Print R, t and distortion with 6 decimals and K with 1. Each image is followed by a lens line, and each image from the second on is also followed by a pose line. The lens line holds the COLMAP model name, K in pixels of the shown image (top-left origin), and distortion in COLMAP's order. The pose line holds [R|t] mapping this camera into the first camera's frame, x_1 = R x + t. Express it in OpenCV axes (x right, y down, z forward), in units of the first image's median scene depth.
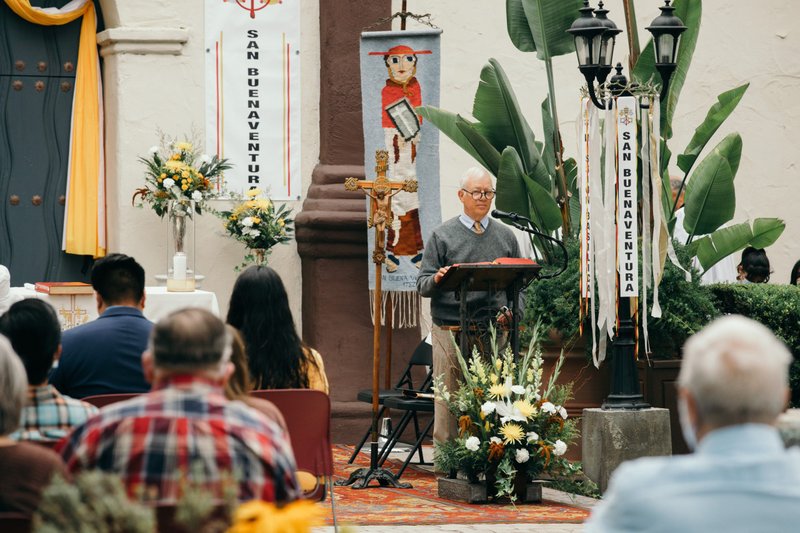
lens RADIAL K [[2609.3, 0, 400.0], [0, 2609.3, 266.5], [0, 0, 1]] dist [0.205100, -0.409246]
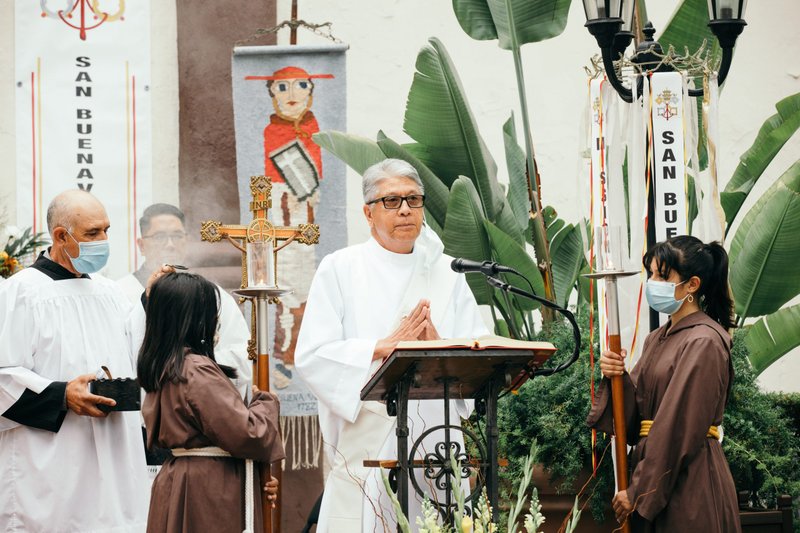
lens RADIAL K [[2609.3, 0, 400.0], [0, 2609.3, 266.5], [0, 0, 1]] dist [0.205100, -0.409246]
pose [[0.999089, -0.011979, 0.040961, 0.000366], [0.014250, 0.998352, -0.055594, 0.008787], [-0.040228, 0.056127, 0.997613, 0.300688]]
